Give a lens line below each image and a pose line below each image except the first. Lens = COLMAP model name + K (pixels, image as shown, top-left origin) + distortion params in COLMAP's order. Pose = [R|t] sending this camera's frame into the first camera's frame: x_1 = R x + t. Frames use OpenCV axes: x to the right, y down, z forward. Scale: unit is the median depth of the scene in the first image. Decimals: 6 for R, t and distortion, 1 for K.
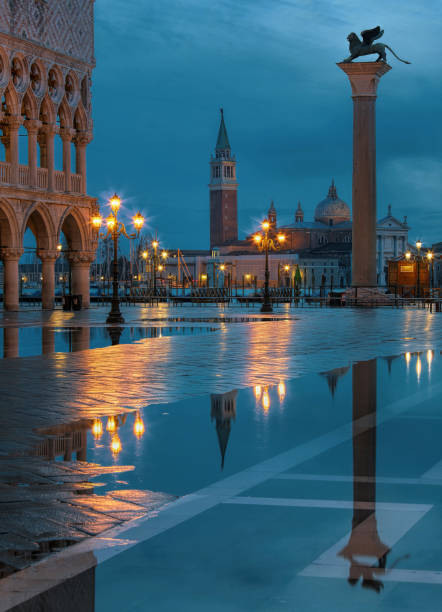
lens RADIAL K [[1426.7, 0, 224.9], [0, 1426.7, 302.6], [0, 0, 1]] dist [-0.033839, 0.000000]
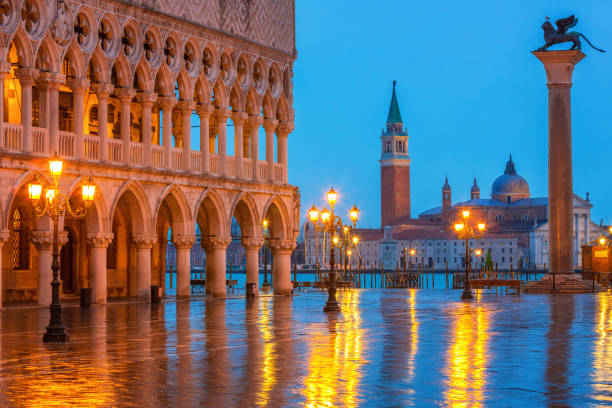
lens RADIAL K [[1552.0, 0, 307.8], [0, 1552.0, 201.3], [0, 0, 1]] dist [-0.099226, 0.000000]
pose [[0.998846, -0.002563, -0.047959, -0.030572], [0.000085, 0.998668, -0.051598, -0.005831], [0.048028, 0.051535, 0.997516, -0.106198]]
